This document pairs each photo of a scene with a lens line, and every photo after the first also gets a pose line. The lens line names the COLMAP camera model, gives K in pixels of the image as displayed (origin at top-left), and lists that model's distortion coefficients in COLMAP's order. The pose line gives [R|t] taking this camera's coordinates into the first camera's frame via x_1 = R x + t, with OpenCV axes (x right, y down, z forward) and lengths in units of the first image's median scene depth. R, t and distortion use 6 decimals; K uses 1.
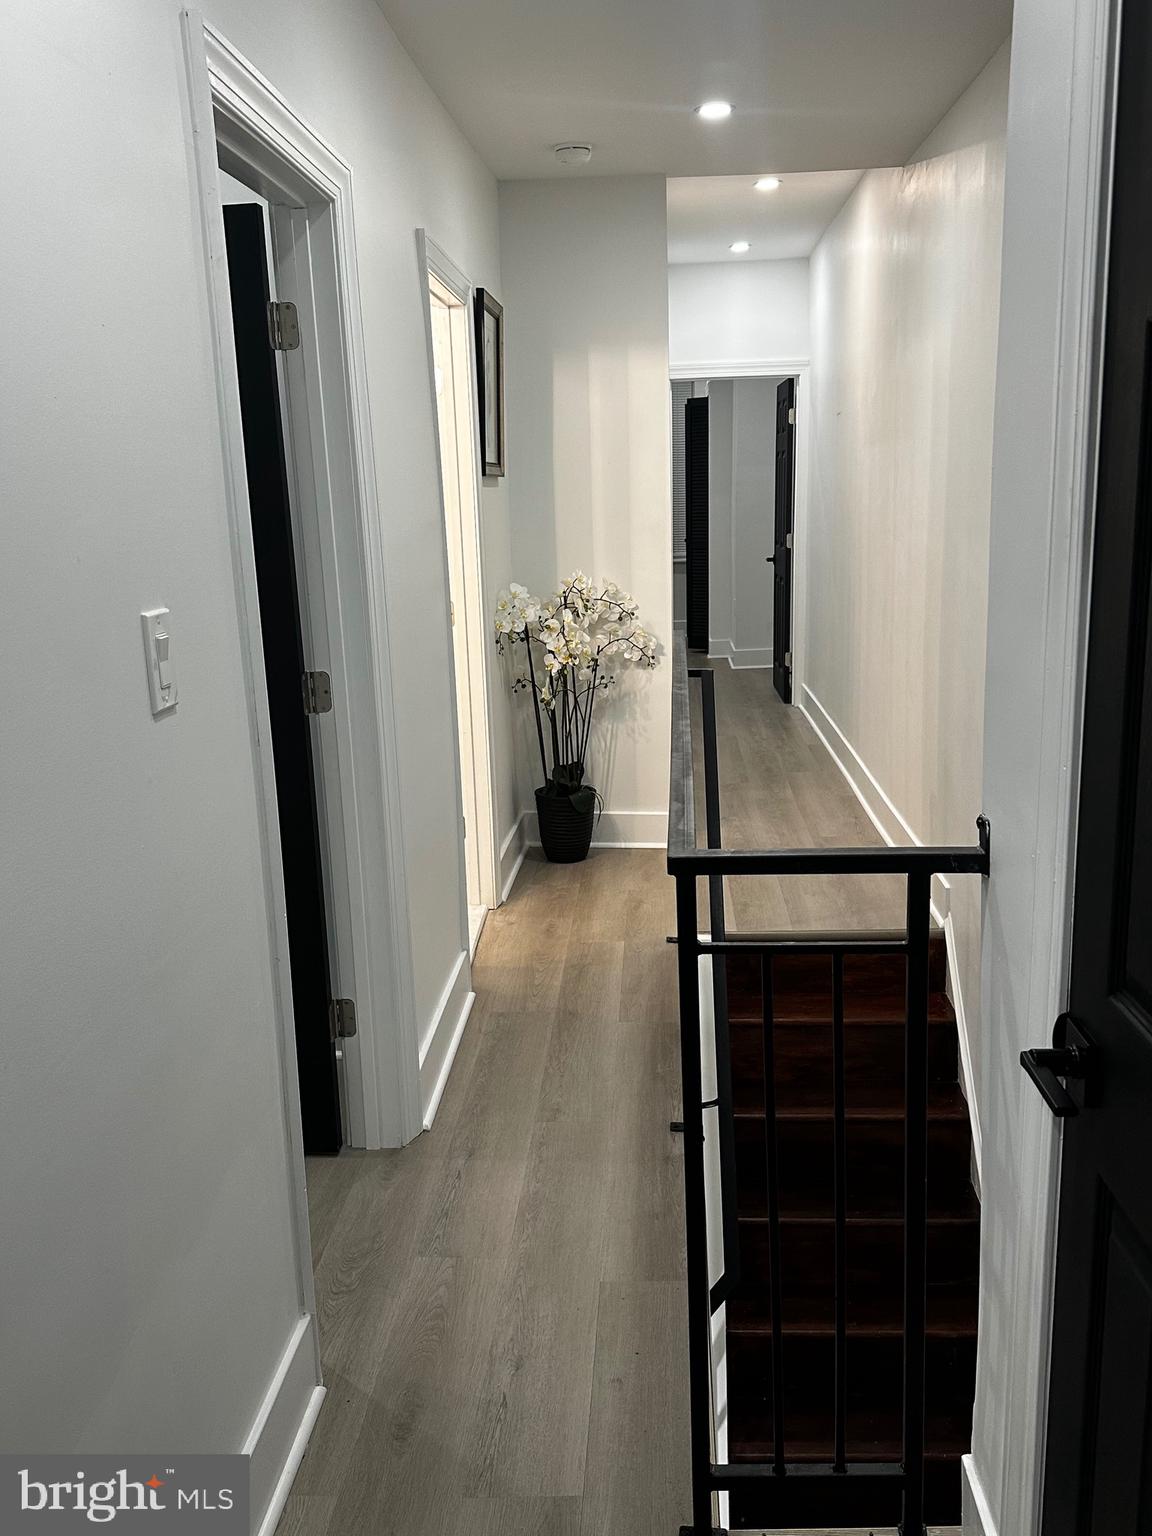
lens RADIAL K [[1367.9, 0, 575.6], [0, 1367.9, 775.5], [0, 0, 1]] dist [0.050332, -0.005323]
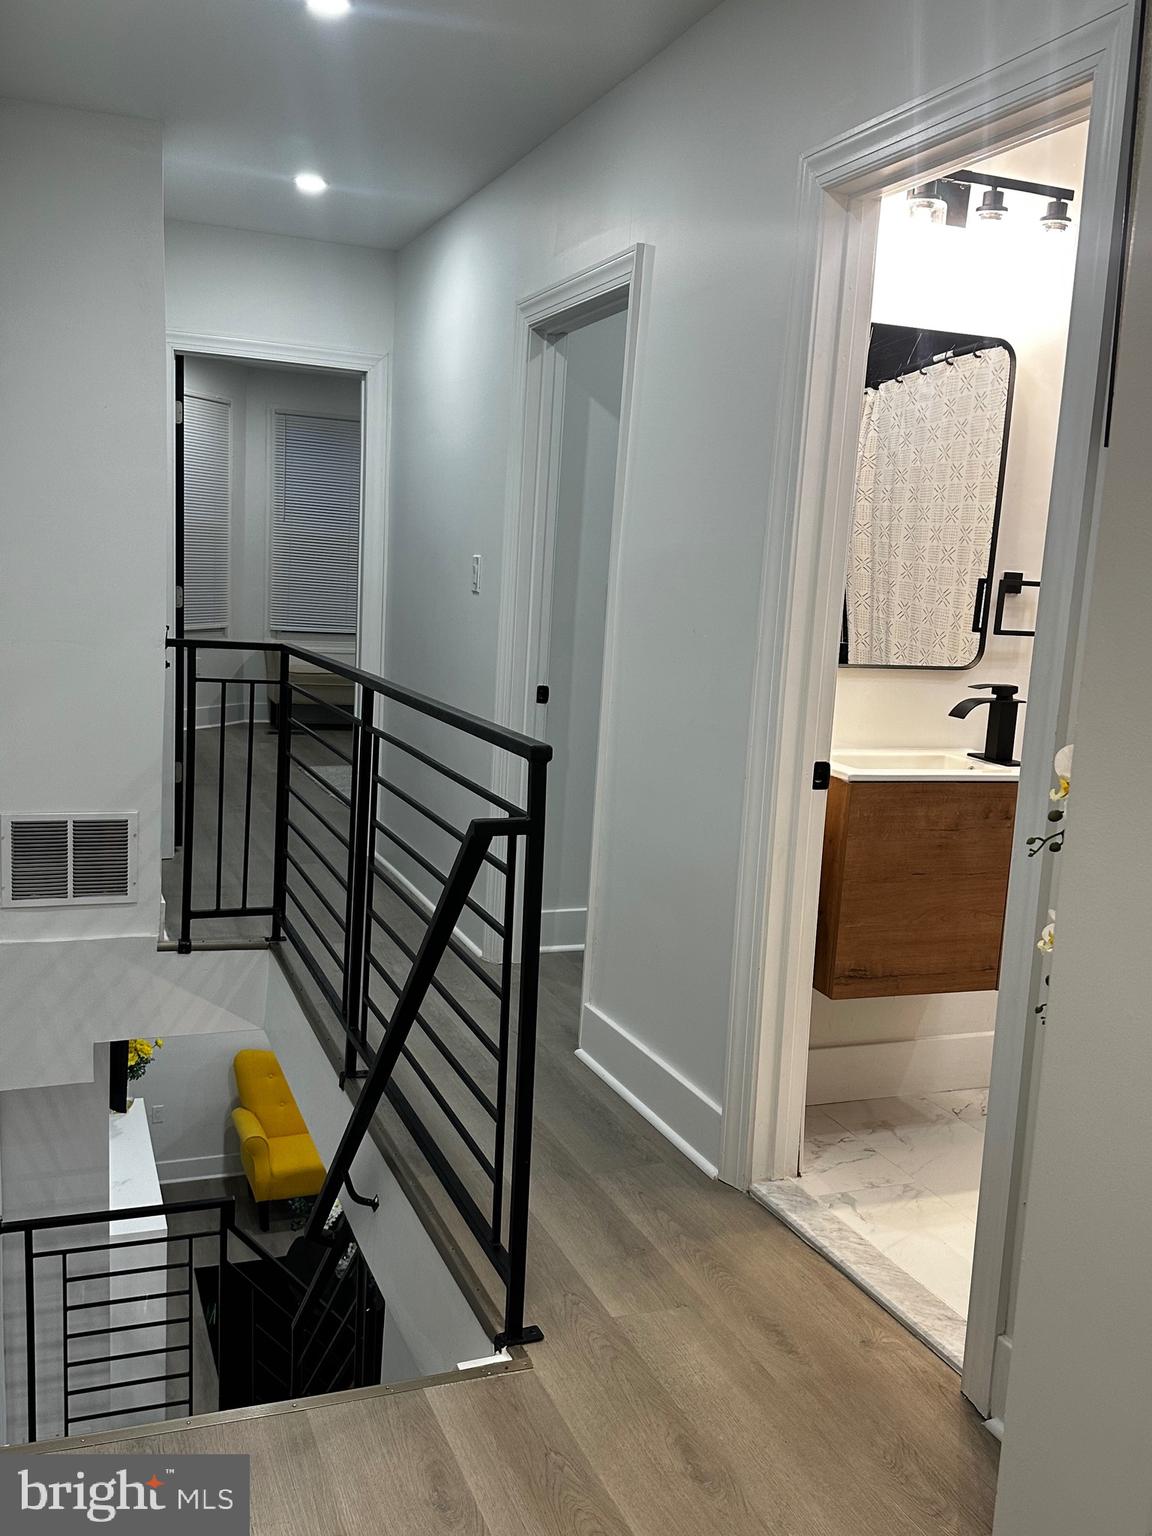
lens RADIAL K [[1367.9, 0, 572.4], [0, 1367.9, 769.9], [0, 0, 1]] dist [0.050332, -0.005323]
pose [[-0.907238, 0.042293, -0.418486, 0.218247], [-0.114854, 0.932213, 0.343203, -0.213736], [0.404634, 0.359431, -0.840881, 1.122039]]
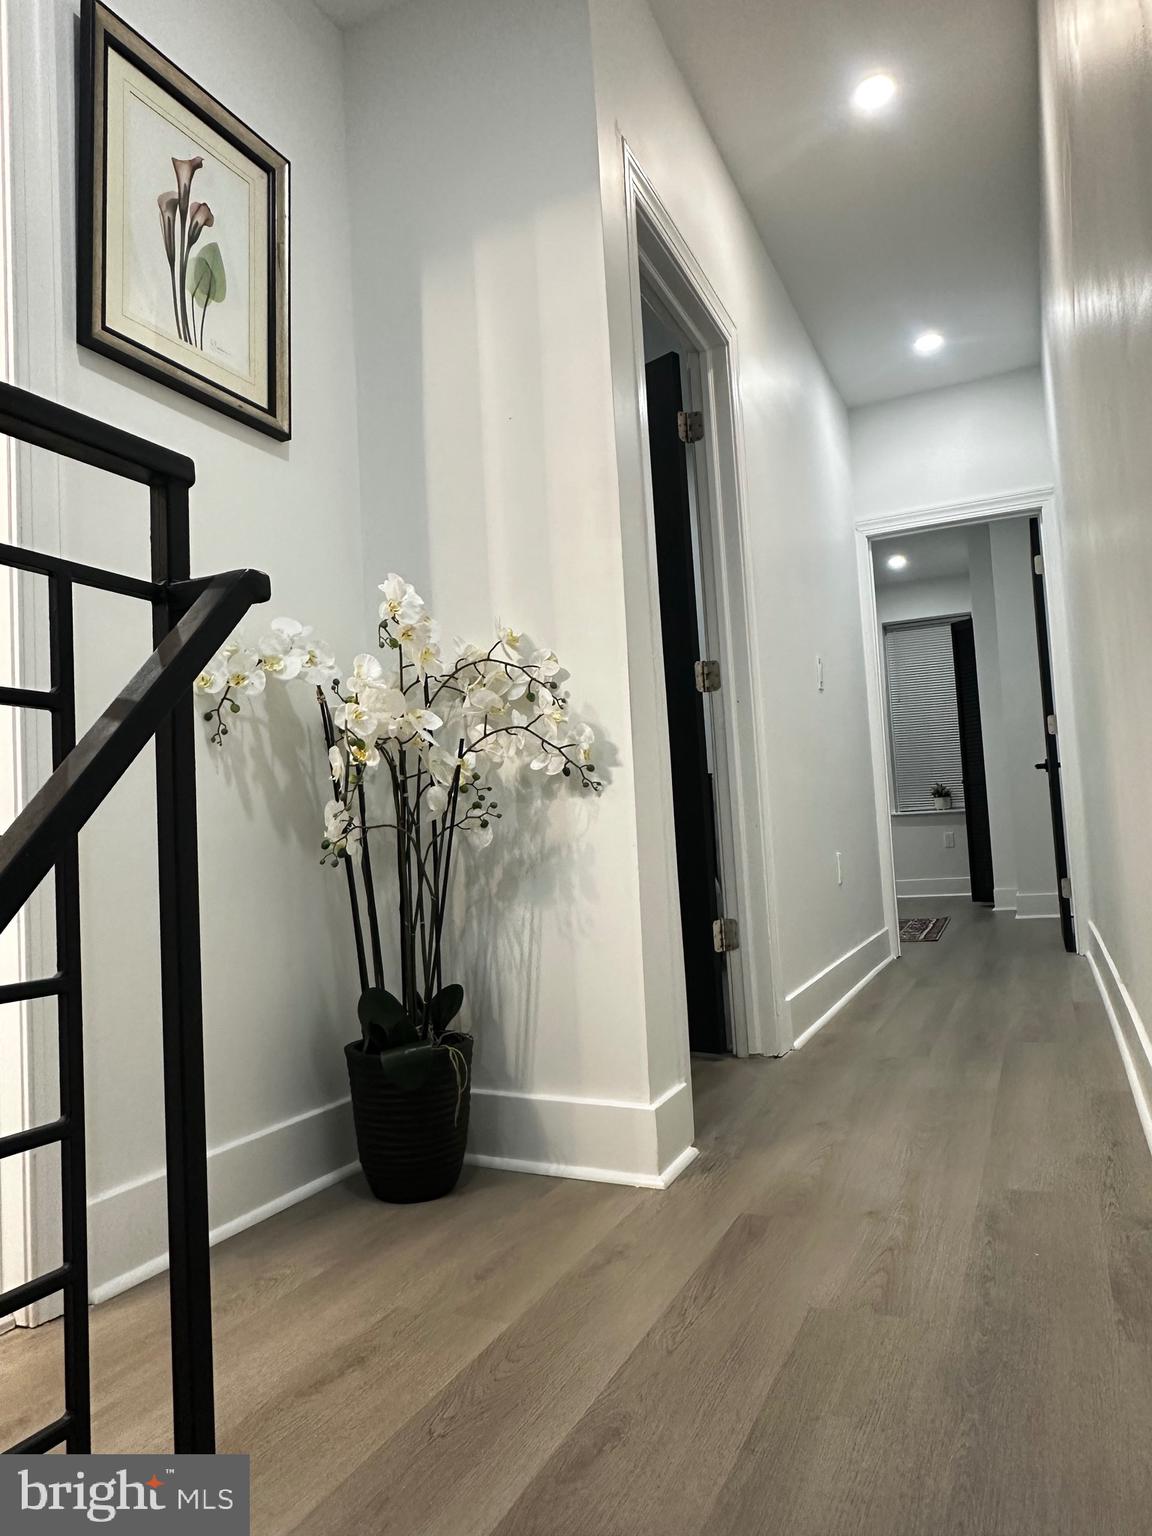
lens RADIAL K [[1031.3, 0, 573.8], [0, 1031.3, 758.5], [0, 0, 1]] dist [-0.007305, -0.000261]
pose [[0.929916, -0.054577, -0.363700, 0.183281], [-0.049287, 0.961513, -0.270303, 0.010283], [0.364455, 0.269285, 0.891436, 0.662235]]
